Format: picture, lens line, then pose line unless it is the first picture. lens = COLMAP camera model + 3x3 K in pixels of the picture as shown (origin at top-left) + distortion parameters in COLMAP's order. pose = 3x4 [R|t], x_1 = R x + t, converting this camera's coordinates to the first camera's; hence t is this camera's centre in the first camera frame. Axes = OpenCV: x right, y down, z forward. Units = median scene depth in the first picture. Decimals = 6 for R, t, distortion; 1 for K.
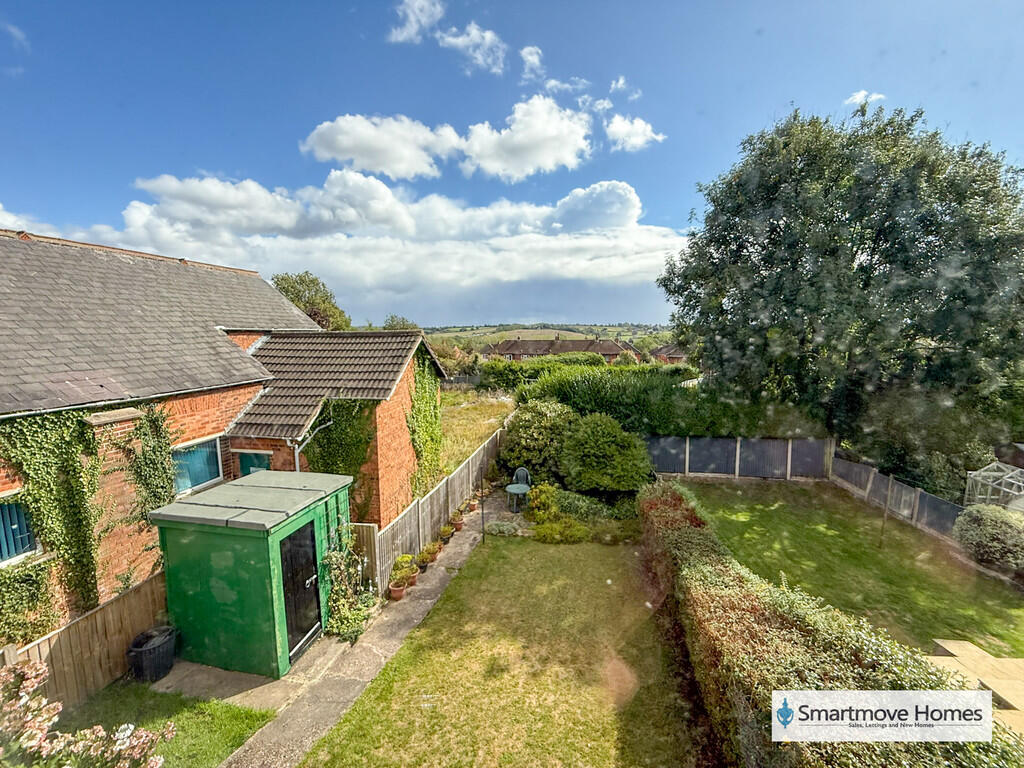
lens RADIAL K [[411.4, 0, 511.7], [0, 411.4, 385.2], [0, 0, 1]] dist [0.001843, 0.001013]
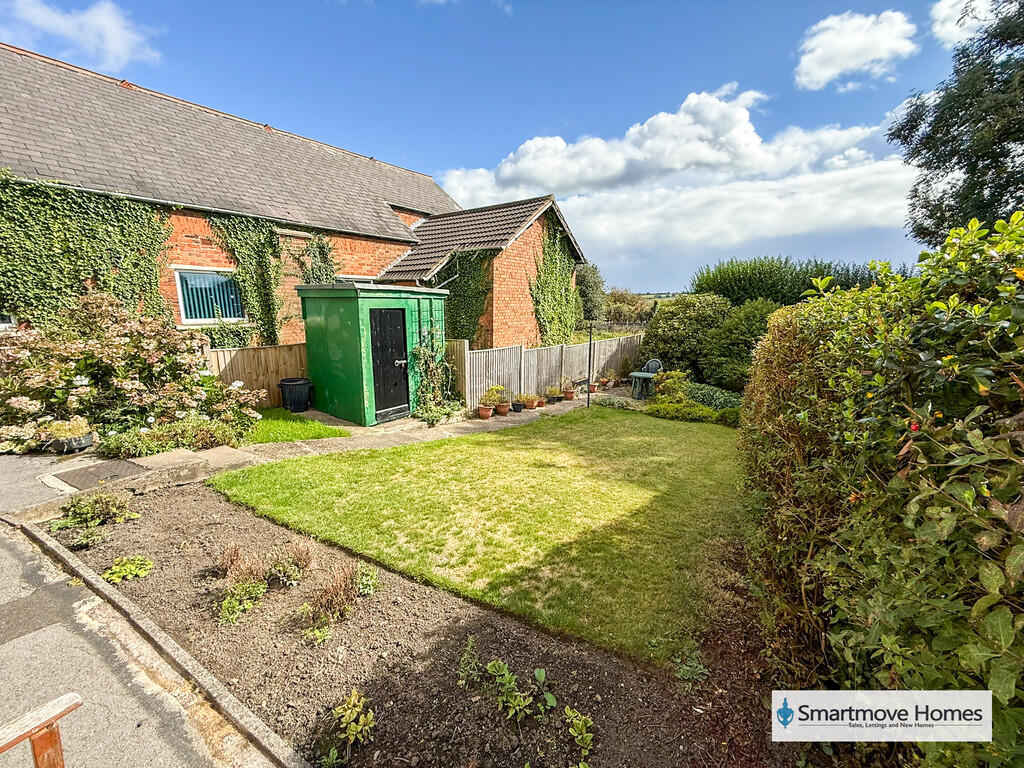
lens RADIAL K [[411.4, 0, 511.8], [0, 411.4, 383.7], [0, 0, 1]] dist [0.001843, 0.001013]
pose [[0.899855, 0.098490, -0.424924, 0.264040], [-0.067443, 0.993875, 0.087539, 0.397022], [0.430943, -0.050114, 0.900987, 0.105994]]
